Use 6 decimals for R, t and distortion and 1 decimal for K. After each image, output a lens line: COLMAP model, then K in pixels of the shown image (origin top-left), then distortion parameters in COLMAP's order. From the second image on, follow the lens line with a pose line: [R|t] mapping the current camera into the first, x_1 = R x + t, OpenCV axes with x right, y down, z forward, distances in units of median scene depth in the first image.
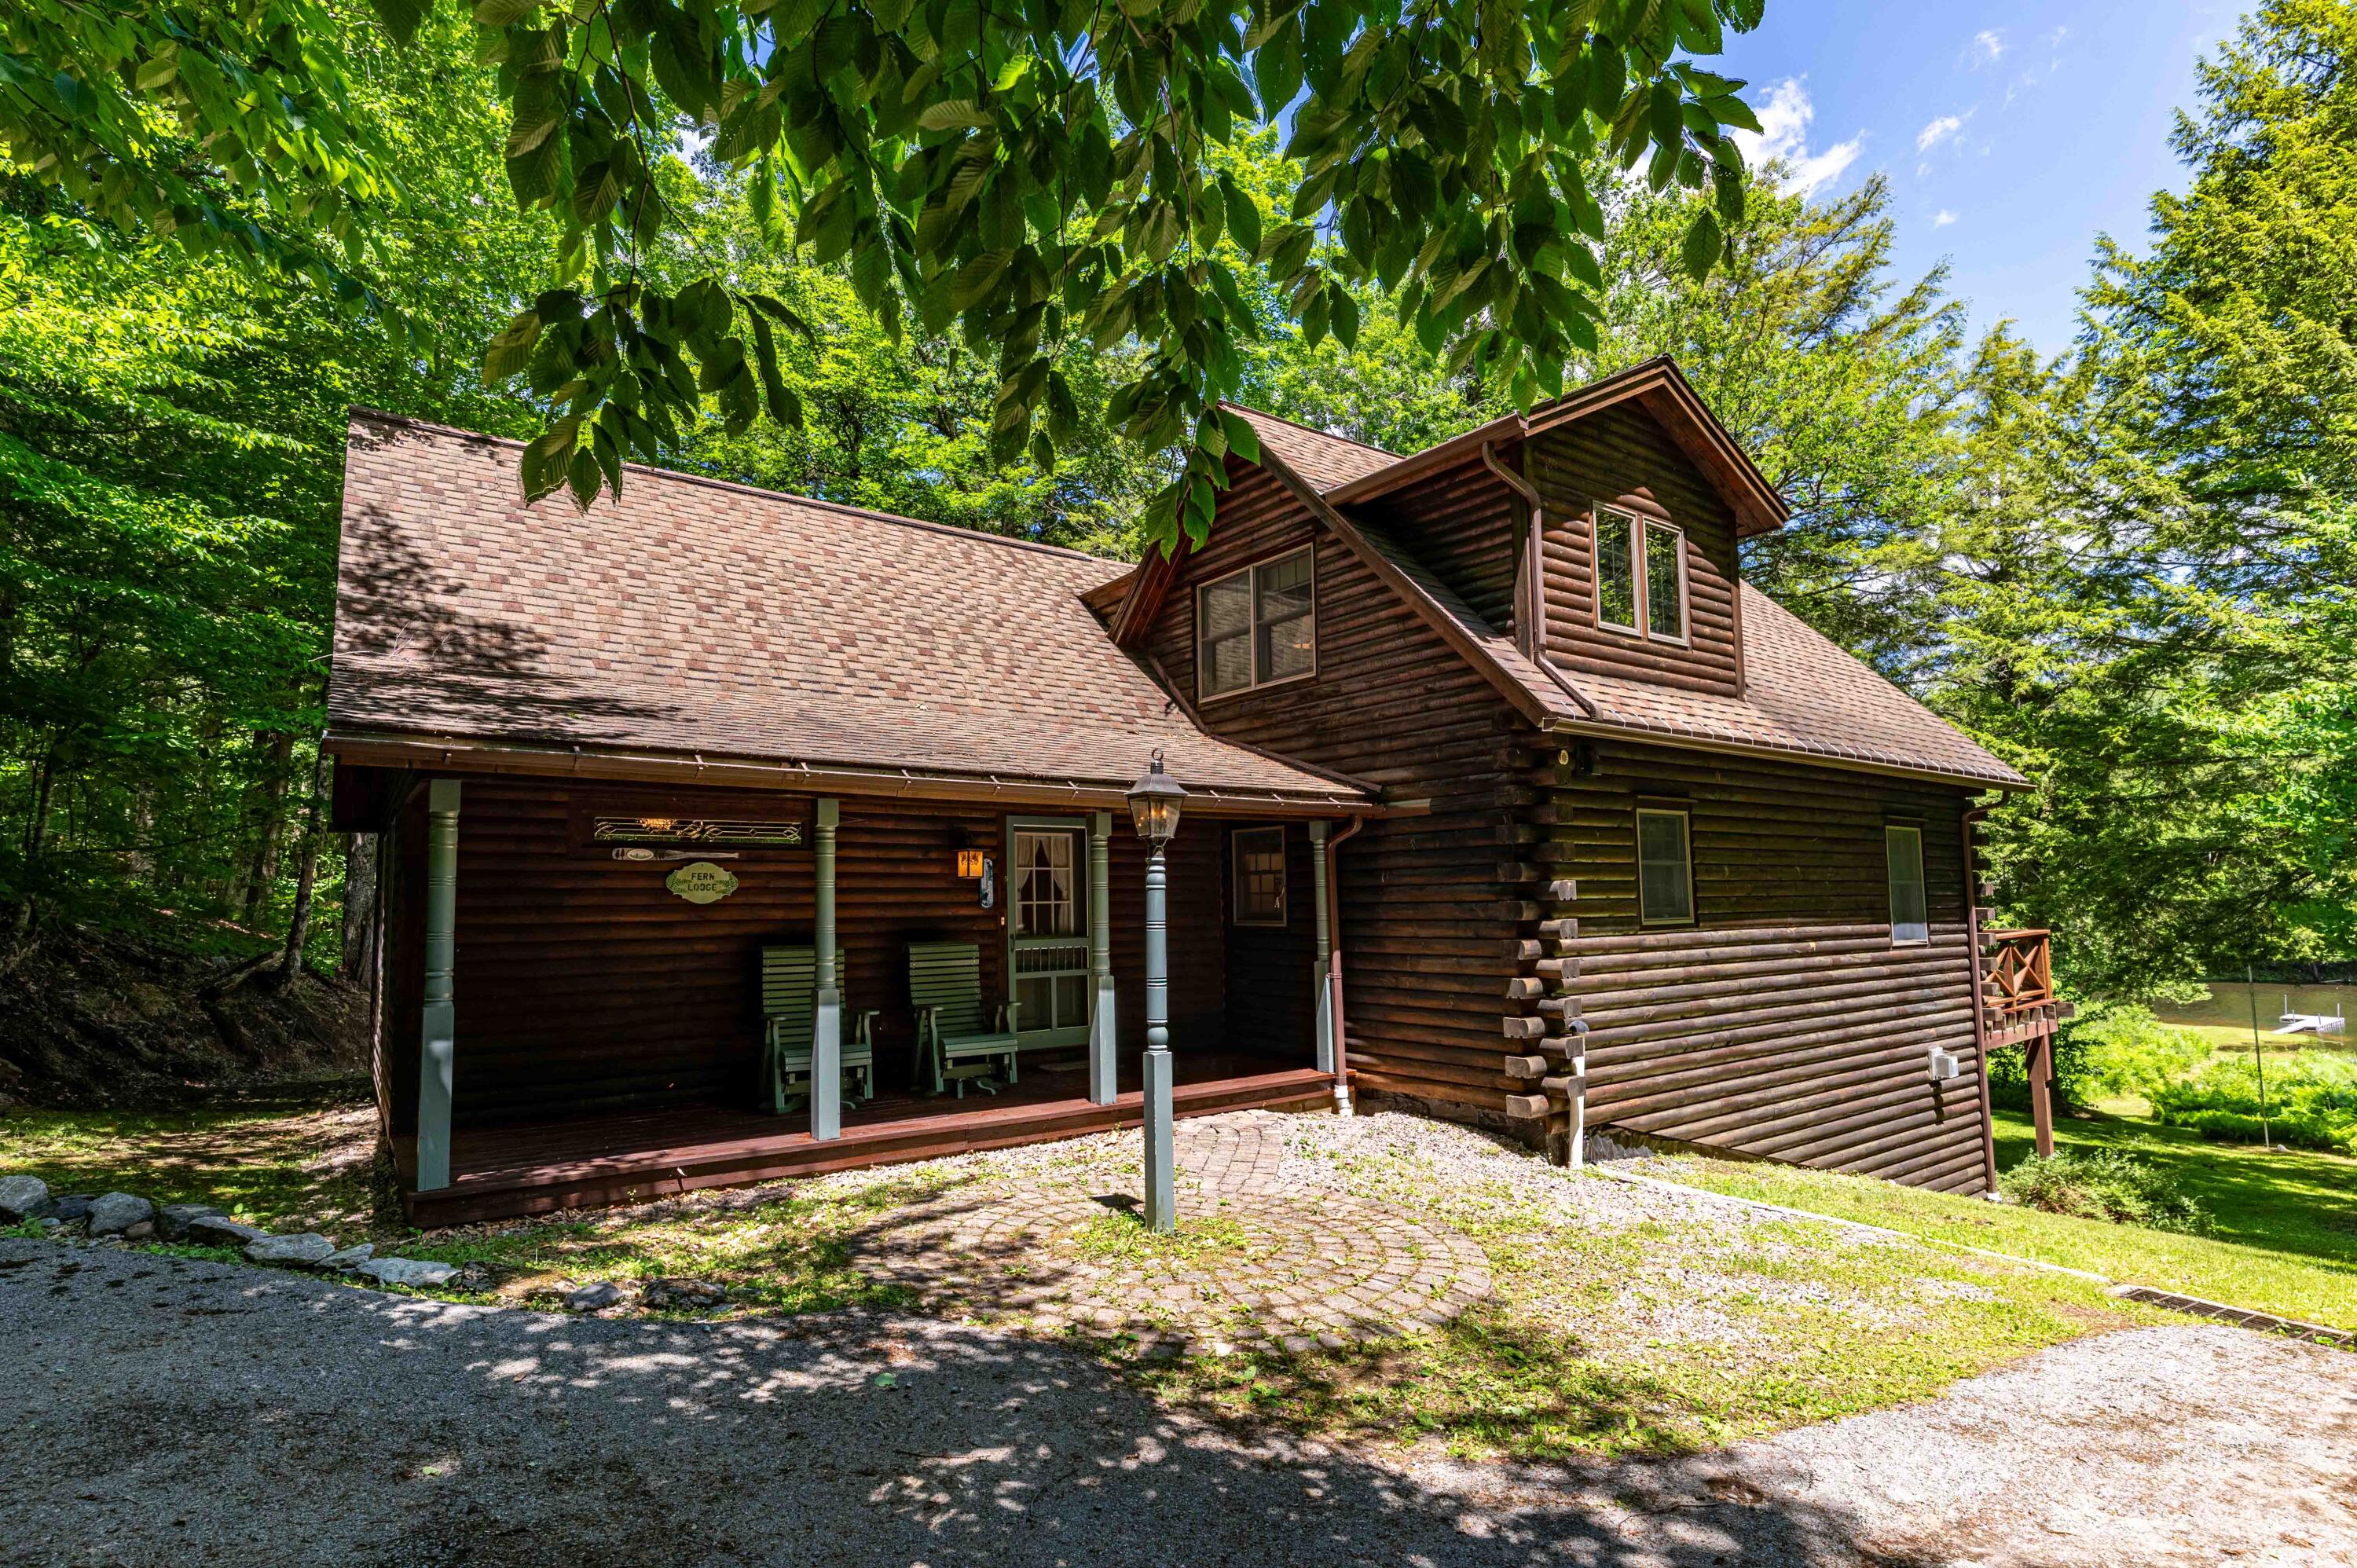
lens RADIAL K [[1167.0, 0, 1173.0], [0, 1167.0, 794.2], [0, 0, 1]] dist [0.004334, 0.000700]
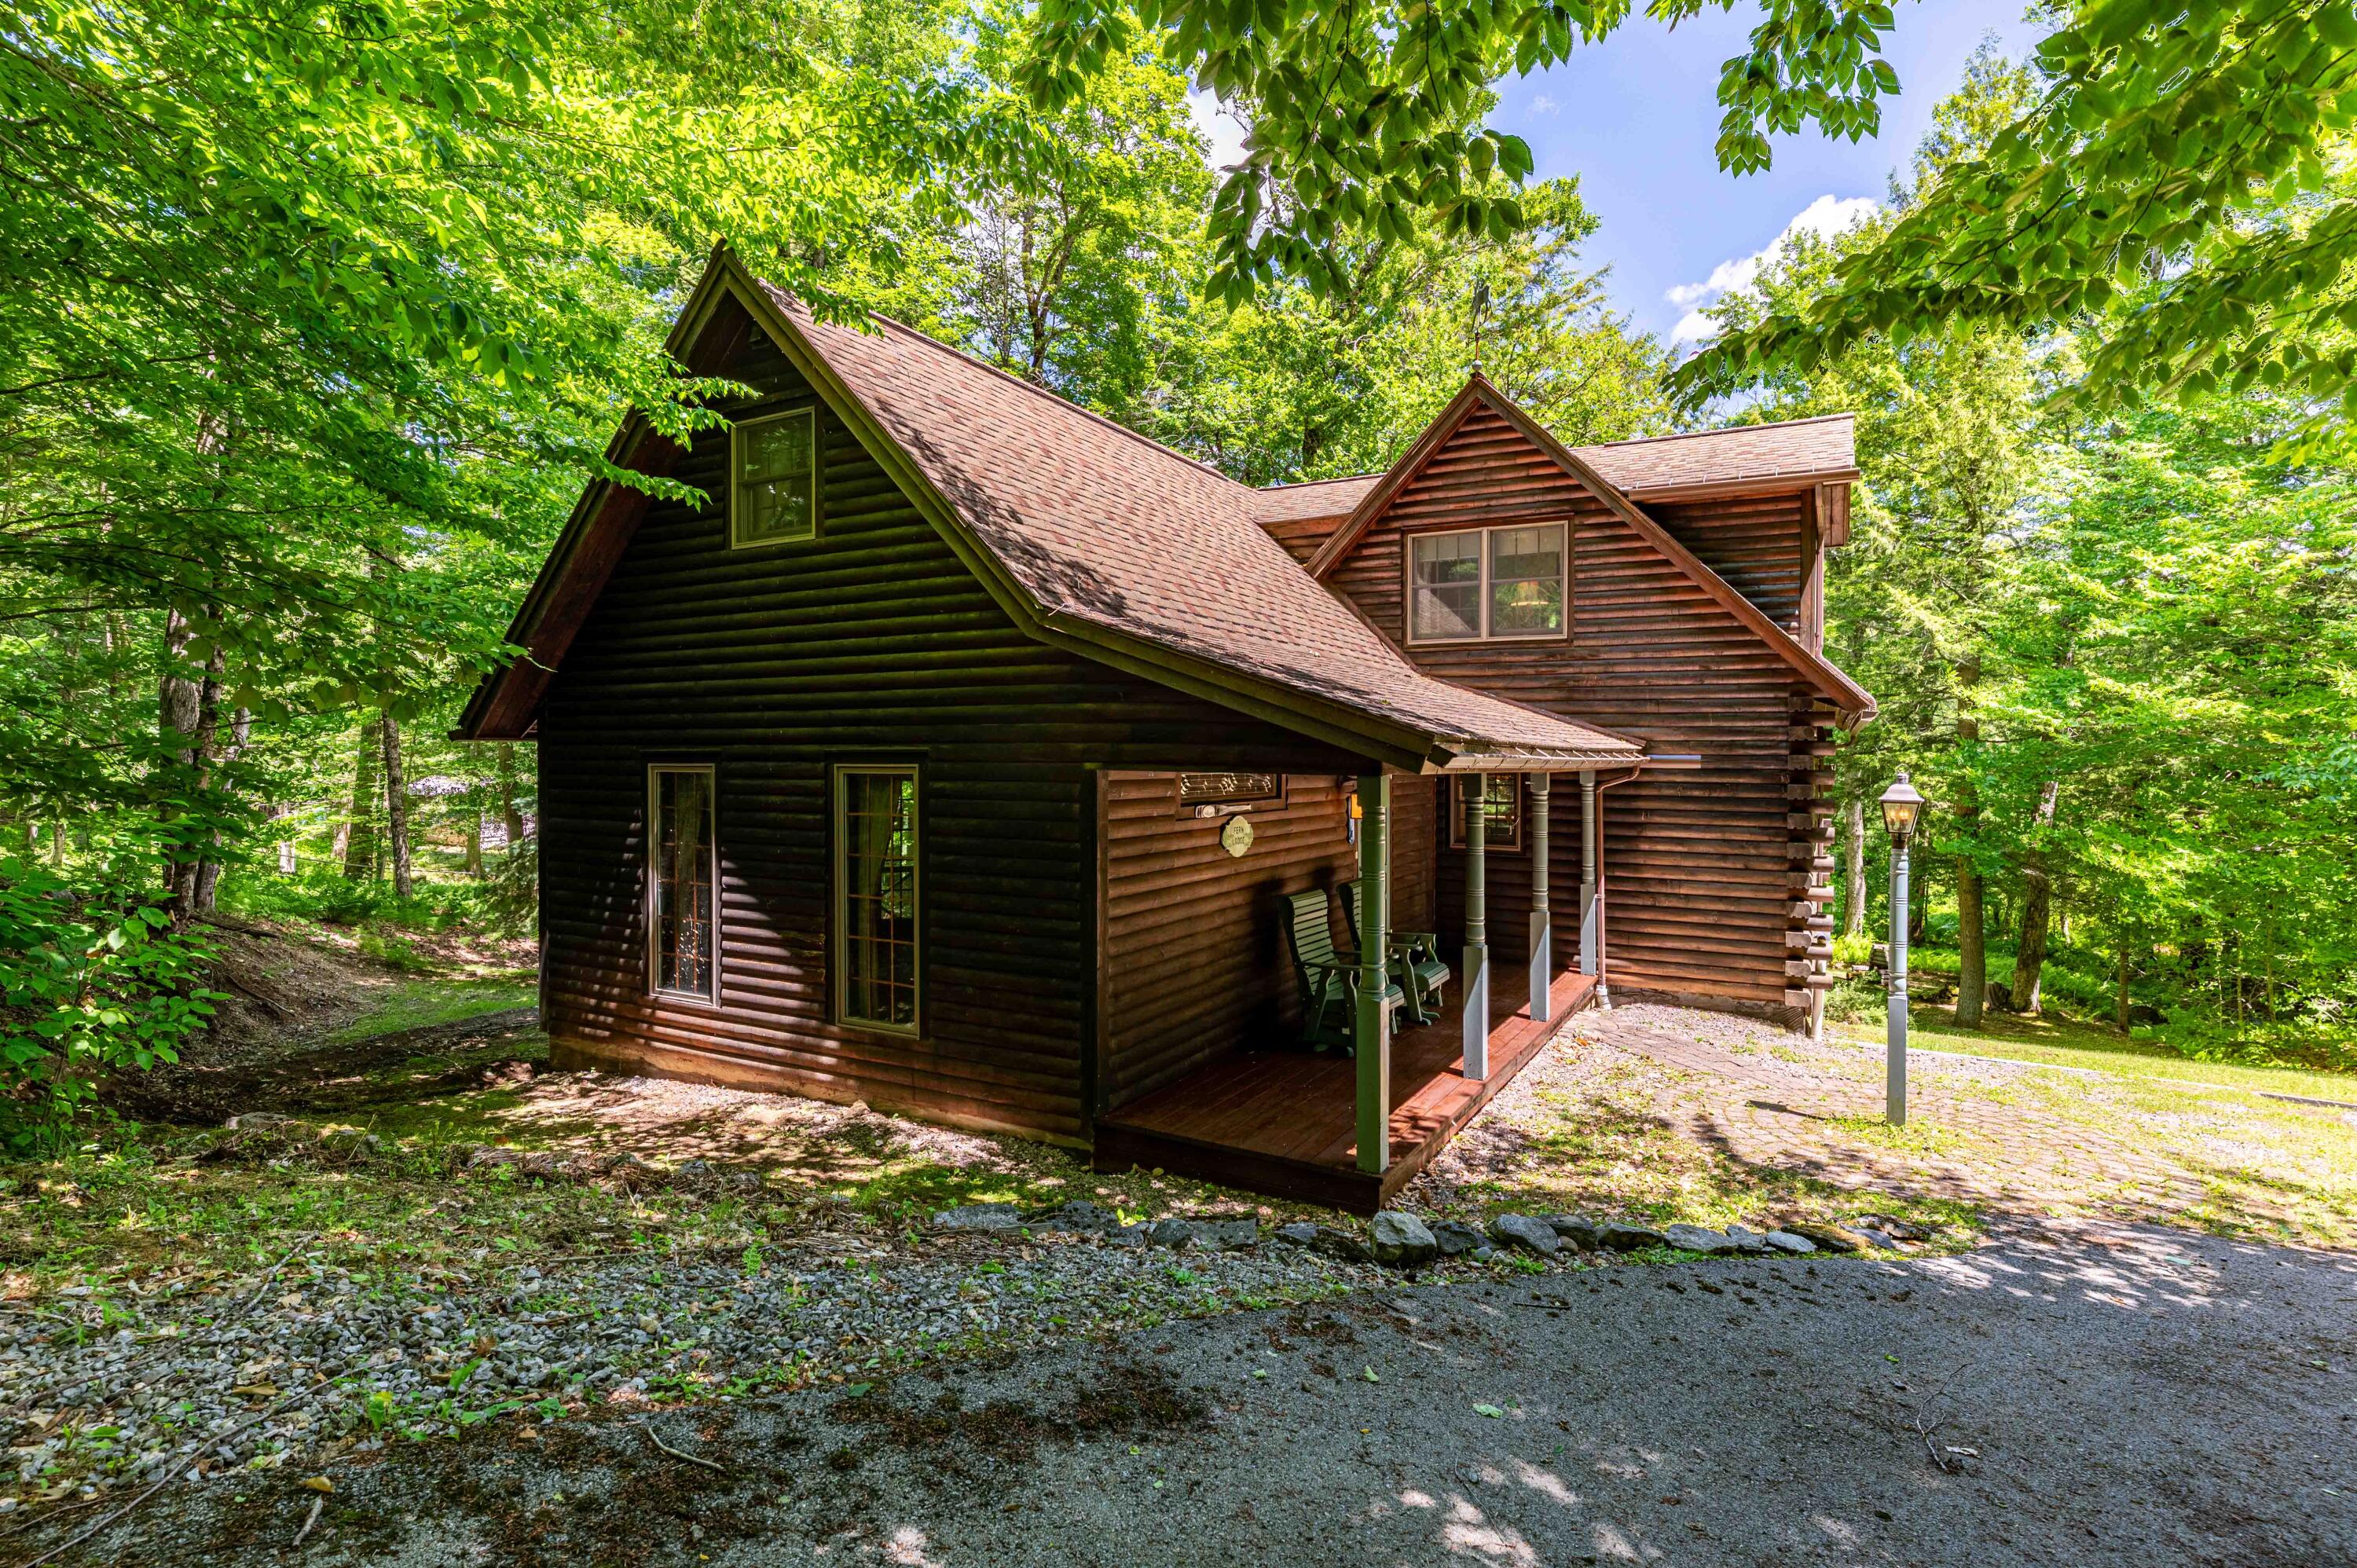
lens RADIAL K [[1167.0, 0, 1180.4], [0, 1167.0, 770.5], [0, 0, 1]] dist [0.004334, 0.000700]
pose [[0.906052, 0.010538, 0.423035, -0.829071], [-0.057010, 0.993616, 0.097352, -0.072637], [-0.419309, -0.112323, 0.900868, 0.116372]]
